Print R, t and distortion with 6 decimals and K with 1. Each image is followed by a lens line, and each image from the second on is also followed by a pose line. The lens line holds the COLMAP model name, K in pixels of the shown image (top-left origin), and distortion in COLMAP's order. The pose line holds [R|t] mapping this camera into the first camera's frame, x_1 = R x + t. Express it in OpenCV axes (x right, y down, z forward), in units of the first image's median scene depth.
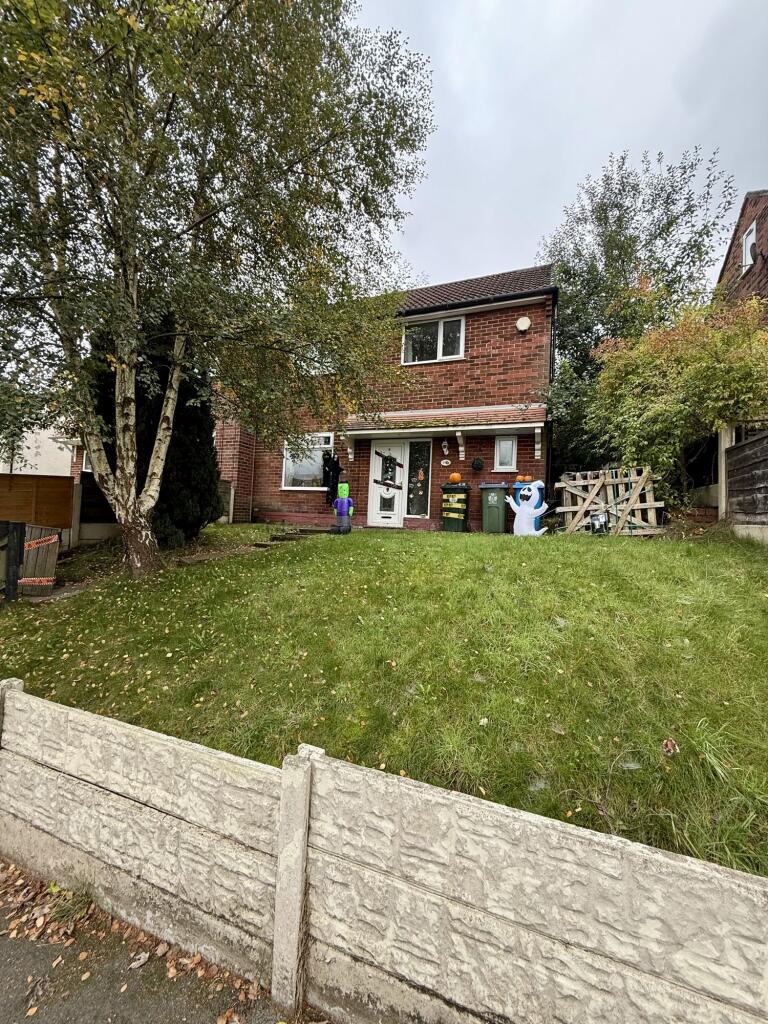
lens RADIAL K [[419.0, 0, 383.1], [0, 419.0, 509.9], [0, 0, 1]] dist [-0.000197, 0.000538]
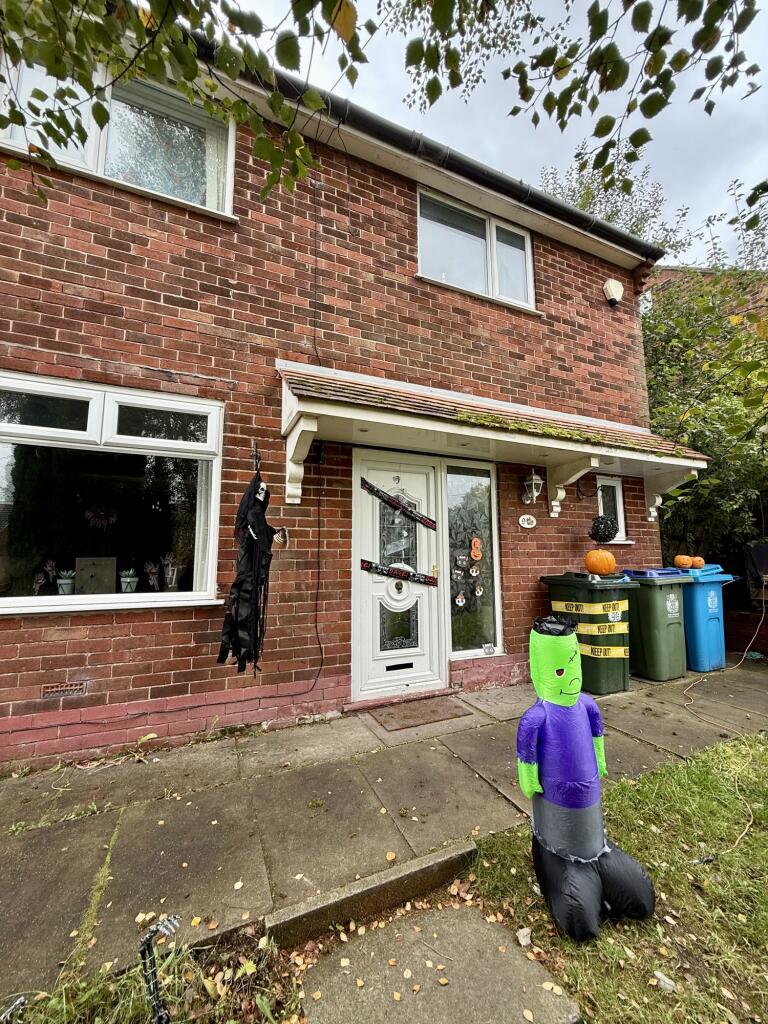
lens RADIAL K [[419.0, 0, 383.1], [0, 419.0, 509.9], [0, 0, 1]] dist [-0.000197, 0.000538]
pose [[0.688849, 0.039211, 0.723843, -0.267250], [0.017589, 0.997338, -0.070766, -0.091247], [-0.724691, 0.061479, 0.686326, 0.761961]]
